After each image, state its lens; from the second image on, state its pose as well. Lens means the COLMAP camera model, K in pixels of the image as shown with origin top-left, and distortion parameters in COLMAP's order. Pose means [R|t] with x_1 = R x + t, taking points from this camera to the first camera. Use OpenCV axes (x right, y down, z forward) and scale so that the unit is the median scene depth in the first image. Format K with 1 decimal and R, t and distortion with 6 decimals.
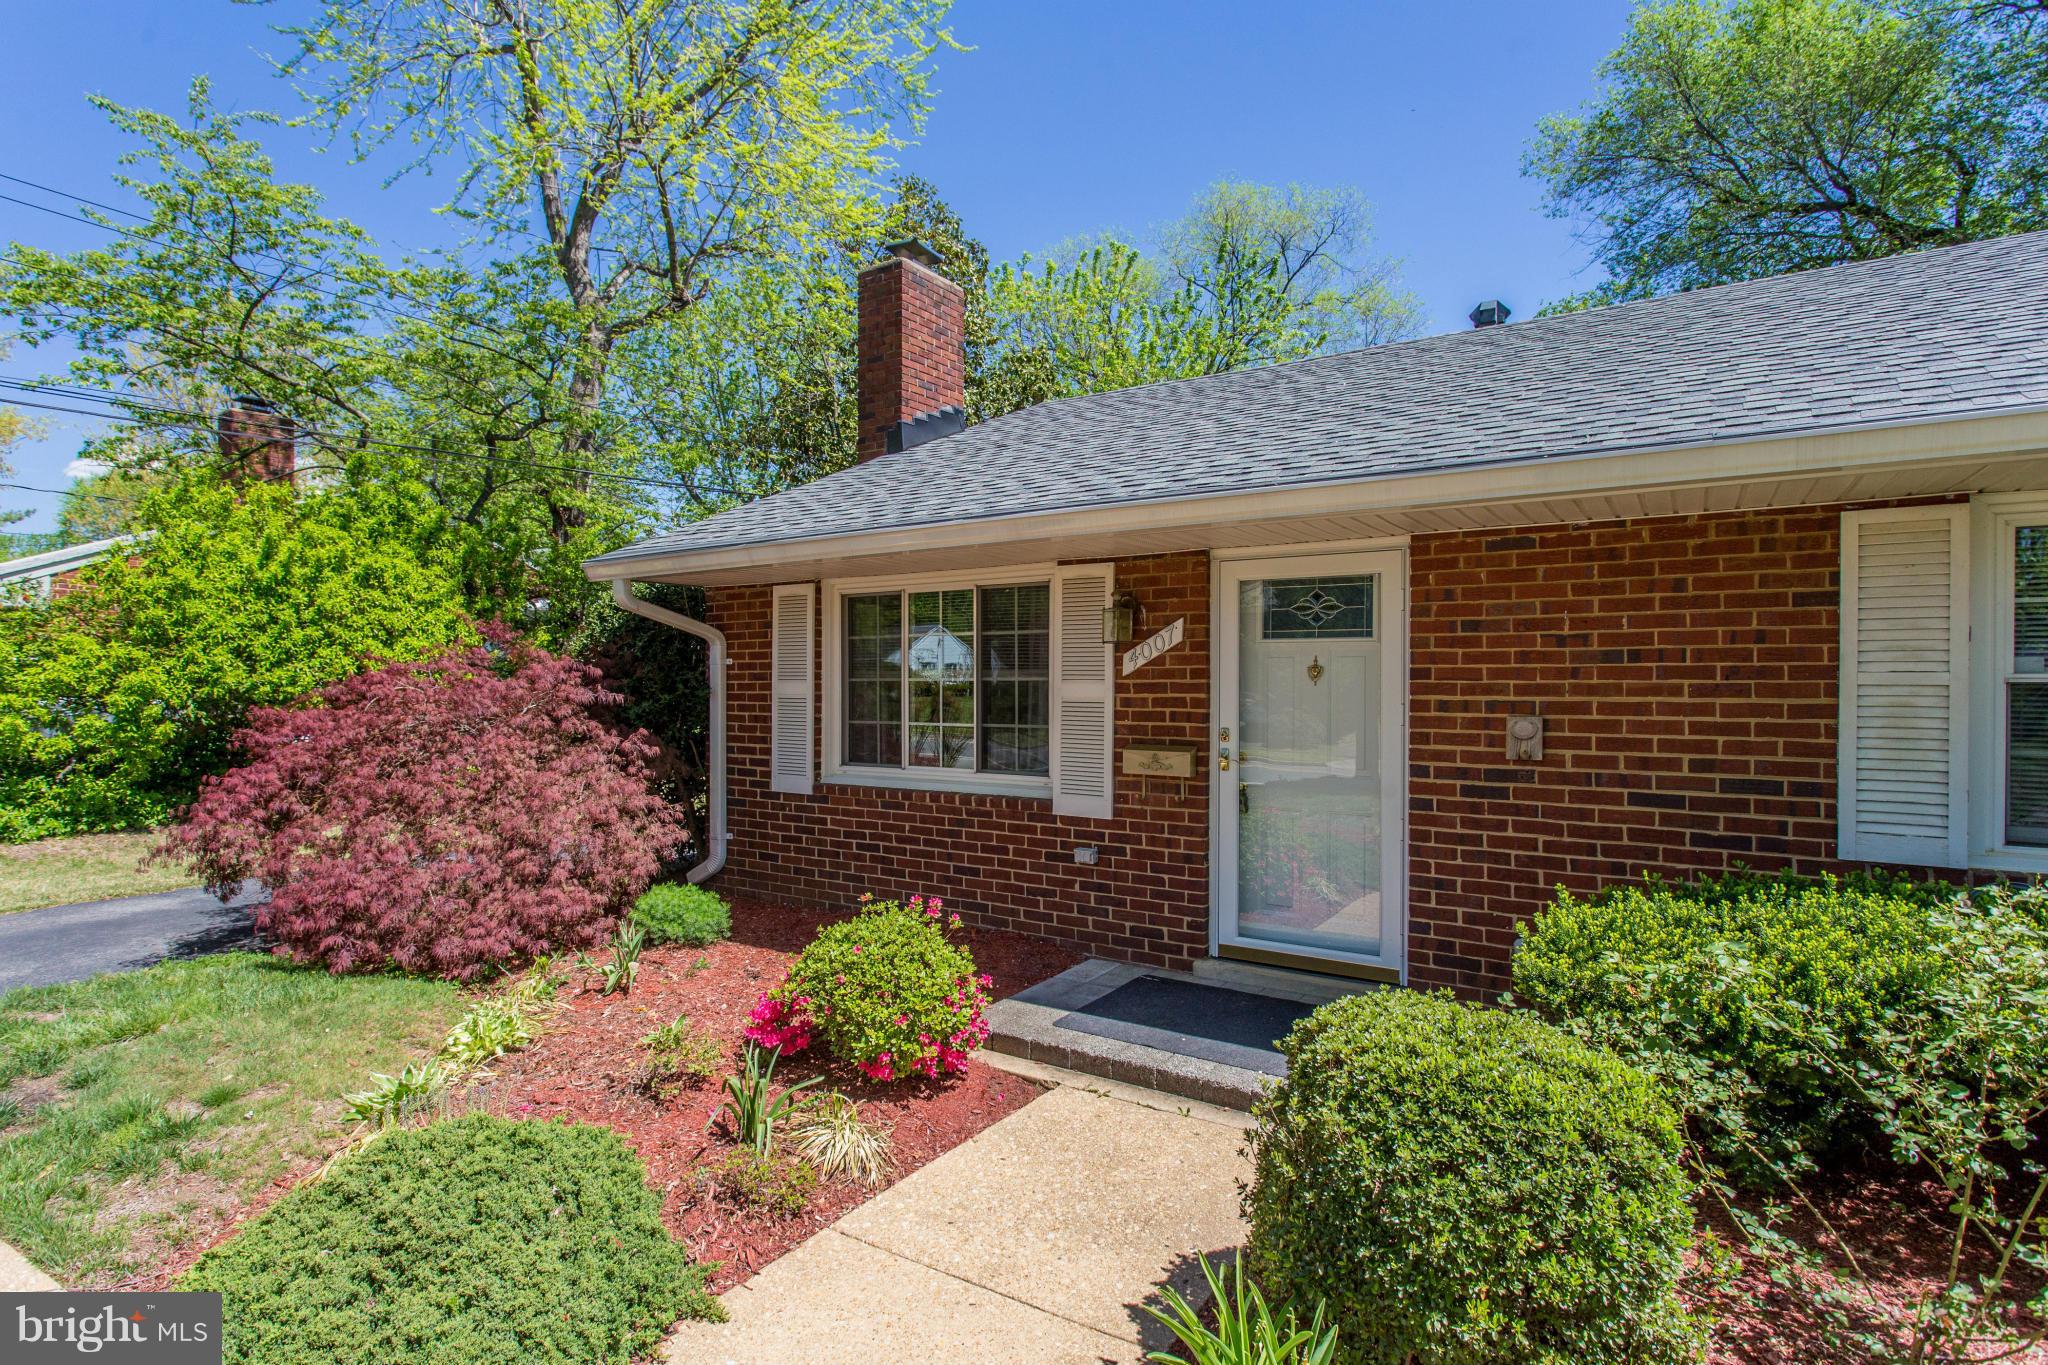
lens RADIAL K [[1011.2, 0, 1024.0], [0, 1011.2, 682.5], [0, 0, 1]] dist [-0.001564, -0.000263]
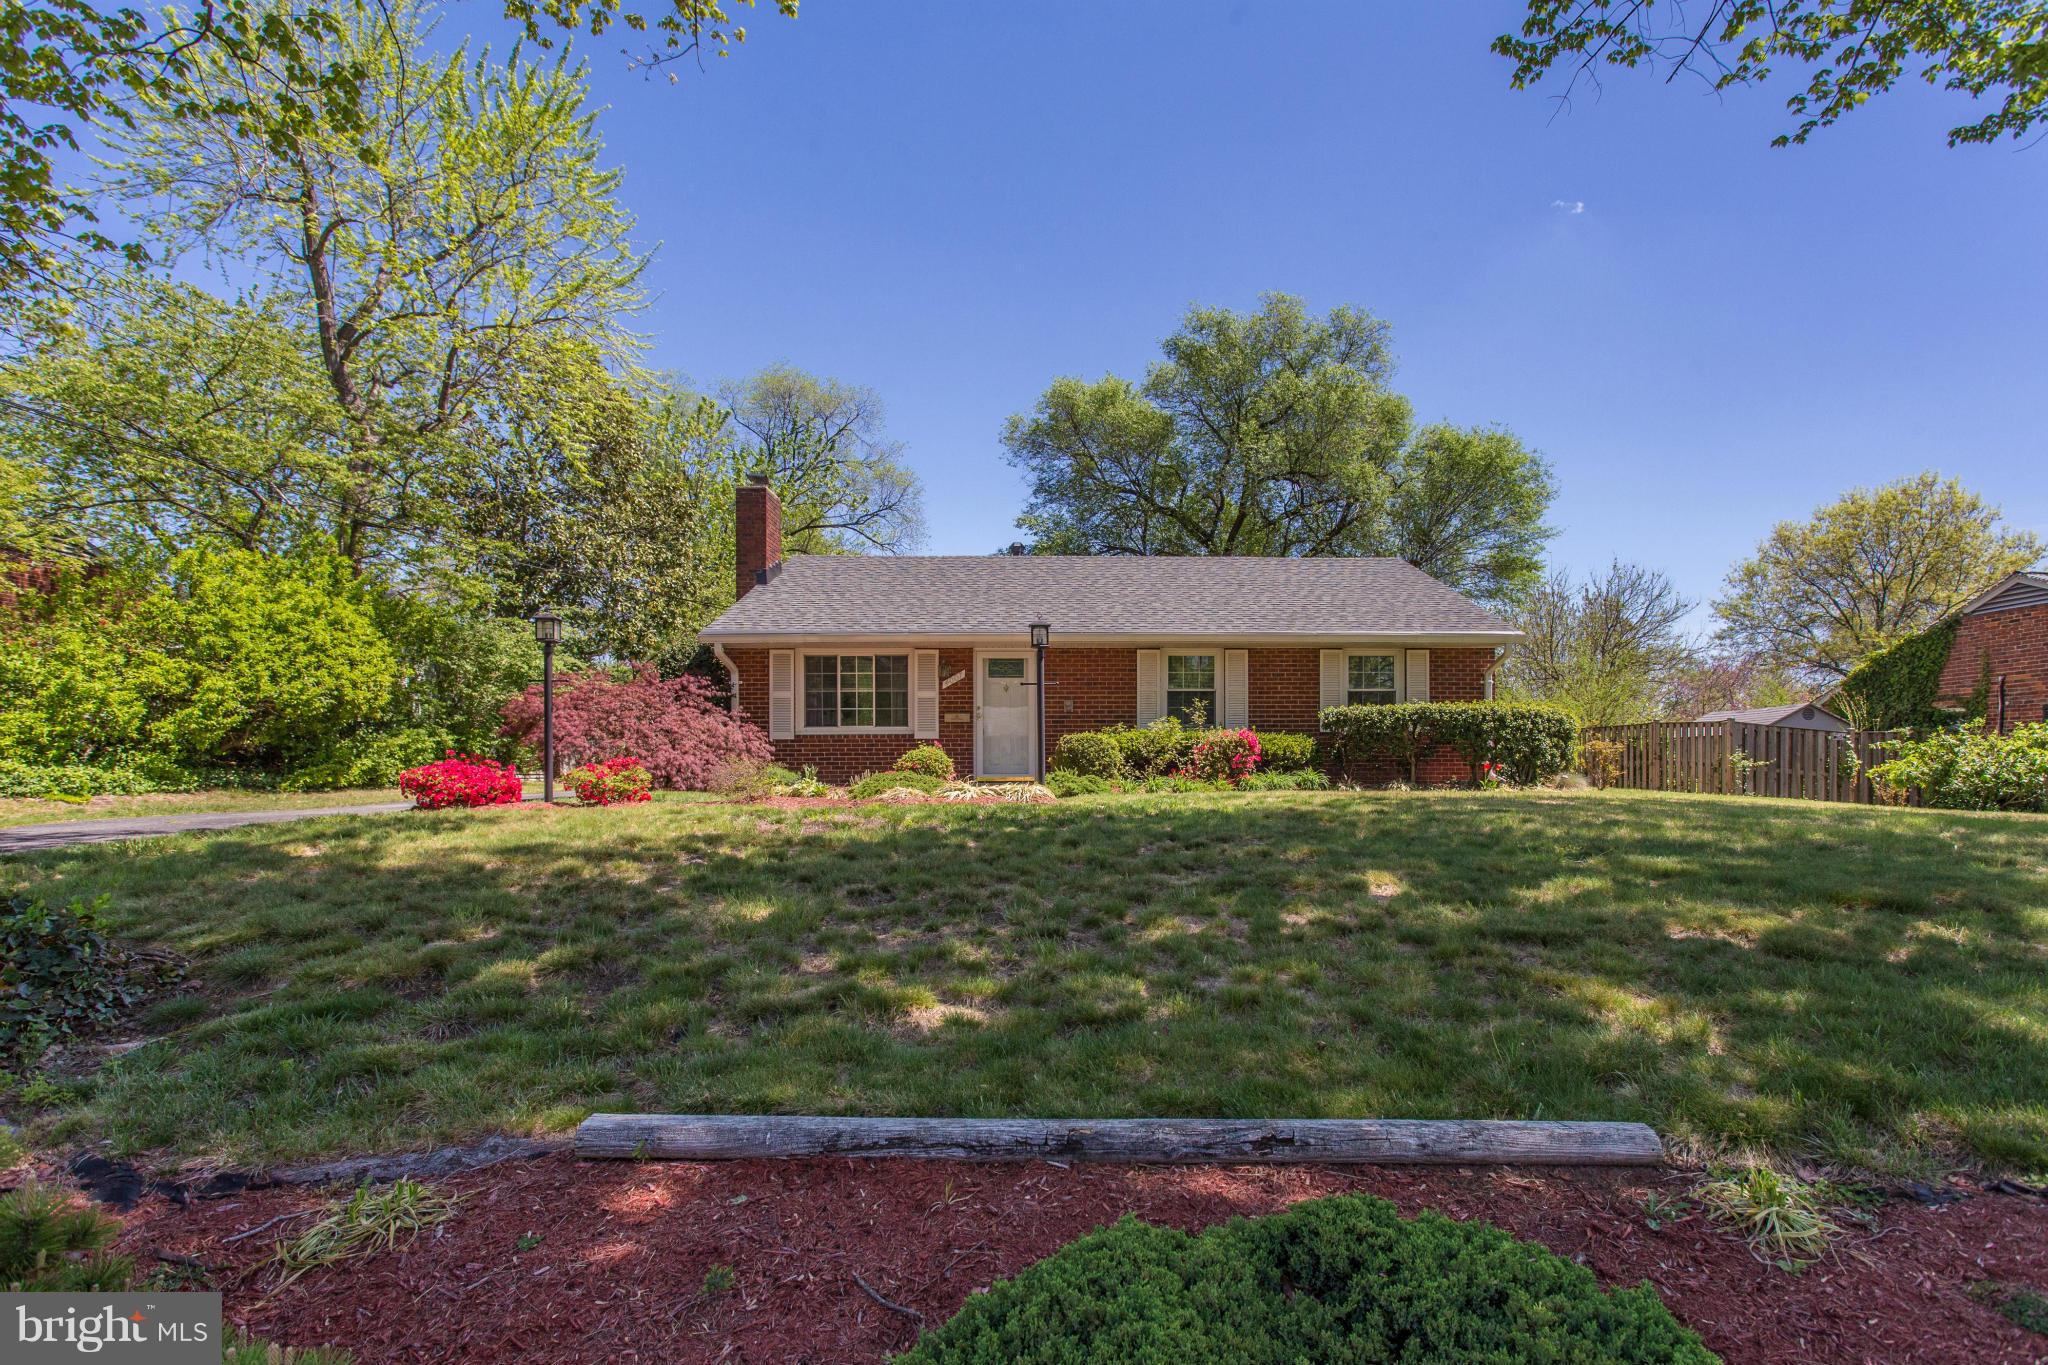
lens RADIAL K [[1066.4, 0, 1022.5], [0, 1066.4, 748.7], [0, 0, 1]] dist [0.004428, 0.001351]
pose [[0.839118, 0.004971, 0.543927, -1.265603], [0.002622, 0.999910, -0.013183, 0.189727], [-0.543943, 0.012489, 0.839029, -1.555177]]
